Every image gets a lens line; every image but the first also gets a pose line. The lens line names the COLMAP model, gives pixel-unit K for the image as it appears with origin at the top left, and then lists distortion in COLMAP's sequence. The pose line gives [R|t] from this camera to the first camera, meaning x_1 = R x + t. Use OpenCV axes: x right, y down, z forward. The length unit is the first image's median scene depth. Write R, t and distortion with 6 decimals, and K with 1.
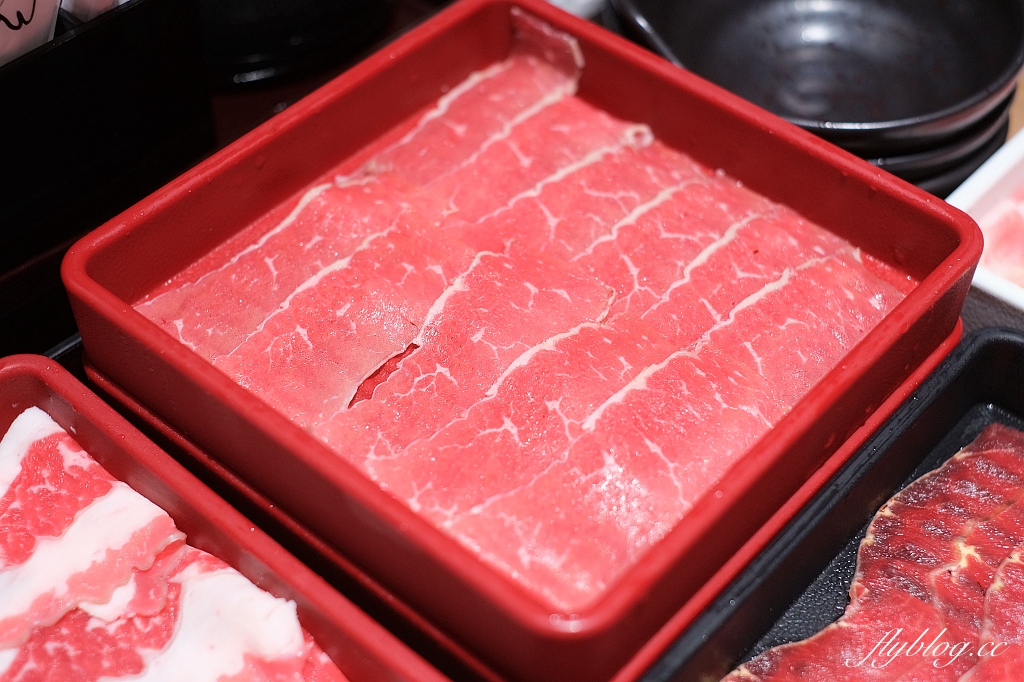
lens RADIAL K [[1612.3, 0, 512.0], [0, 1612.3, 341.0], [0, 0, 1]] dist [-0.107132, -0.045470]
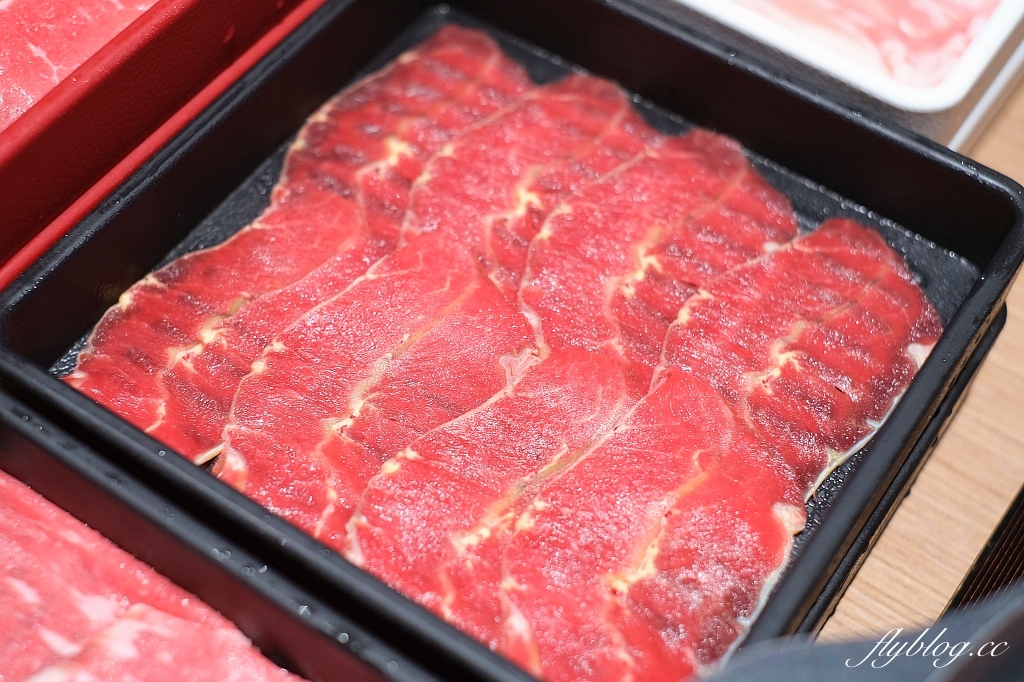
lens RADIAL K [[1612.3, 0, 512.0], [0, 1612.3, 341.0], [0, 0, 1]] dist [-0.107132, -0.045470]
pose [[0.992827, -0.075778, 0.092478, 0.261886], [0.063693, 0.989820, 0.127280, 0.131365], [-0.101182, -0.120477, 0.987546, 0.026689]]
